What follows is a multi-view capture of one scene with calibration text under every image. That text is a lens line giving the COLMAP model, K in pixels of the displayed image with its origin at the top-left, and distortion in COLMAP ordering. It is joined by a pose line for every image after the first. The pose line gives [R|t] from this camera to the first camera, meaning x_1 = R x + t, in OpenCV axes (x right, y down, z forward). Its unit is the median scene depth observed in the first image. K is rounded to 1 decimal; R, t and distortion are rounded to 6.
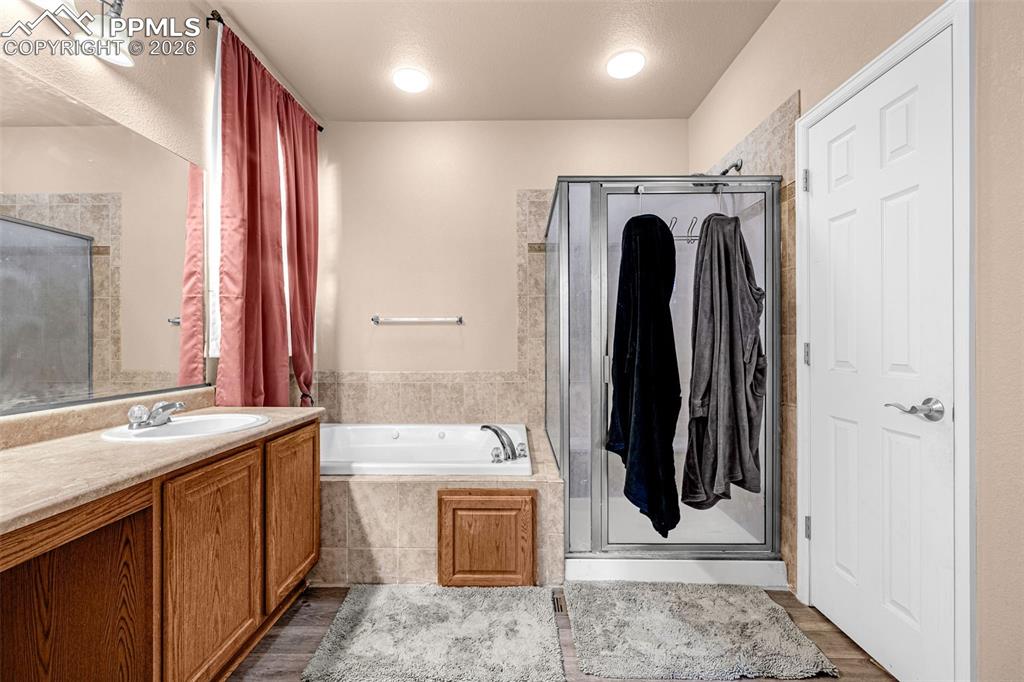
lens RADIAL K [[433.0, 0, 512.0], [0, 433.0, 341.0], [0, 0, 1]] dist [0.000367, 0.000107]
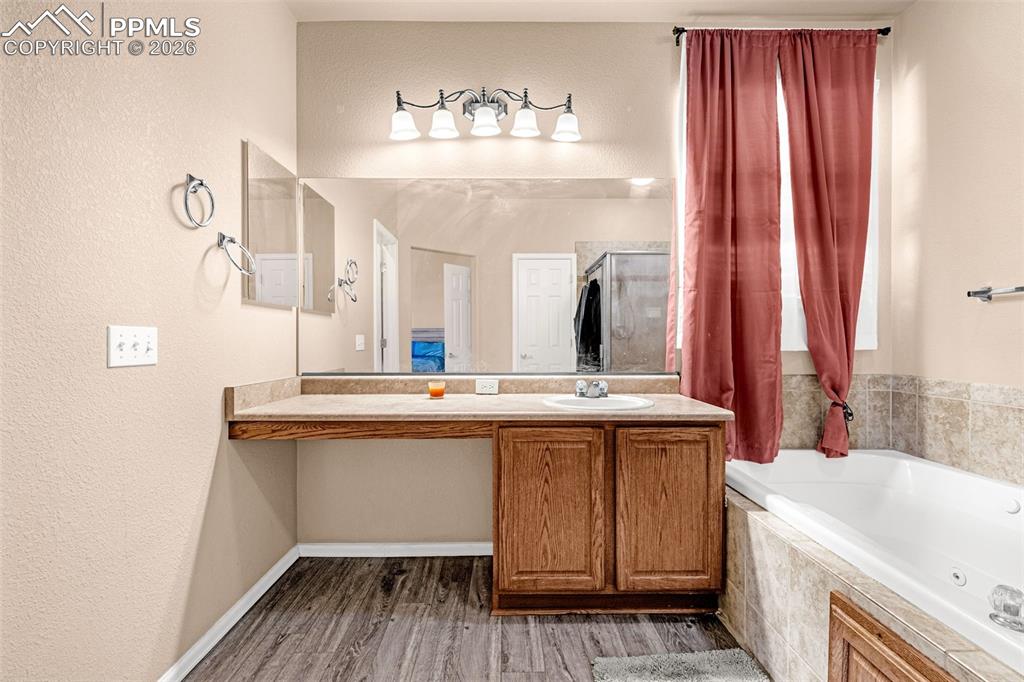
lens RADIAL K [[422.4, 0, 497.2], [0, 422.4, 341.1], [0, 0, 1]] dist [0.001244, 0.000021]
pose [[0.013592, 0.003330, -0.999902, 0.373920], [0.004201, 0.999985, 0.003388, 0.014136], [0.999899, -0.004247, 0.013578, 0.555626]]
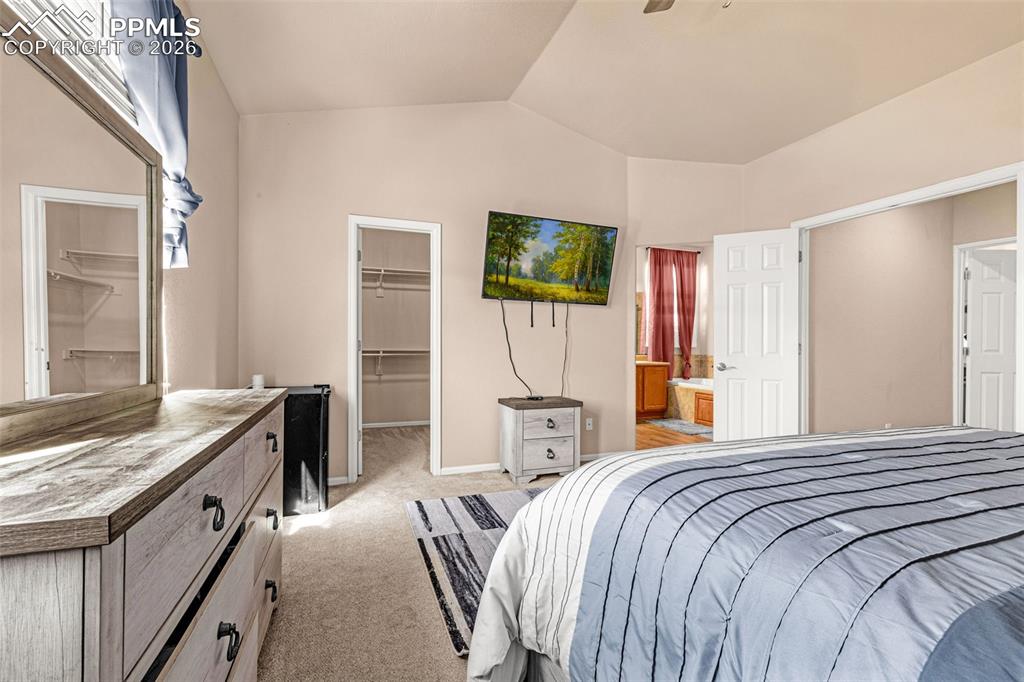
lens RADIAL K [[422.4, 0, 497.2], [0, 422.4, 341.1], [0, 0, 1]] dist [0.001244, 0.000021]
pose [[0.344221, 0.002617, -0.938885, 2.106713], [-0.005495, 0.999985, 0.000772, -0.001157], [0.938872, 0.004893, 0.344231, -1.298968]]
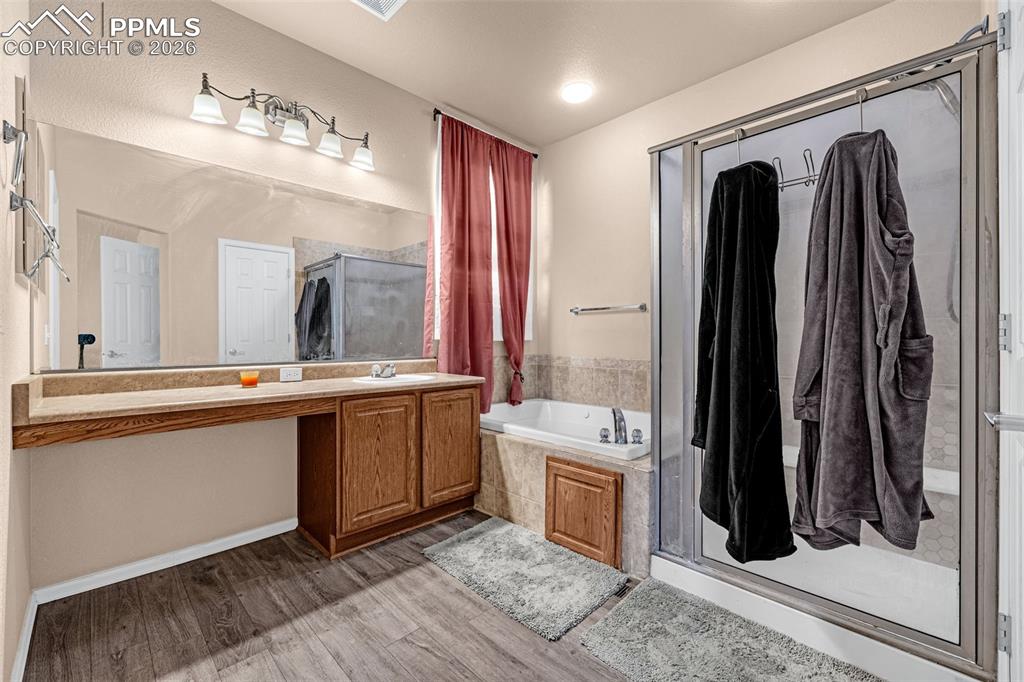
lens RADIAL K [[434.6, 0, 499.1], [0, 434.6, 339.7], [0, 0, 1]] dist [0.000398, 0.000081]
pose [[0.701092, 0.002934, -0.713065, 0.559973], [0.000905, 0.999987, 0.005004, 0.031873], [0.713070, -0.004153, 0.701080, 0.103727]]
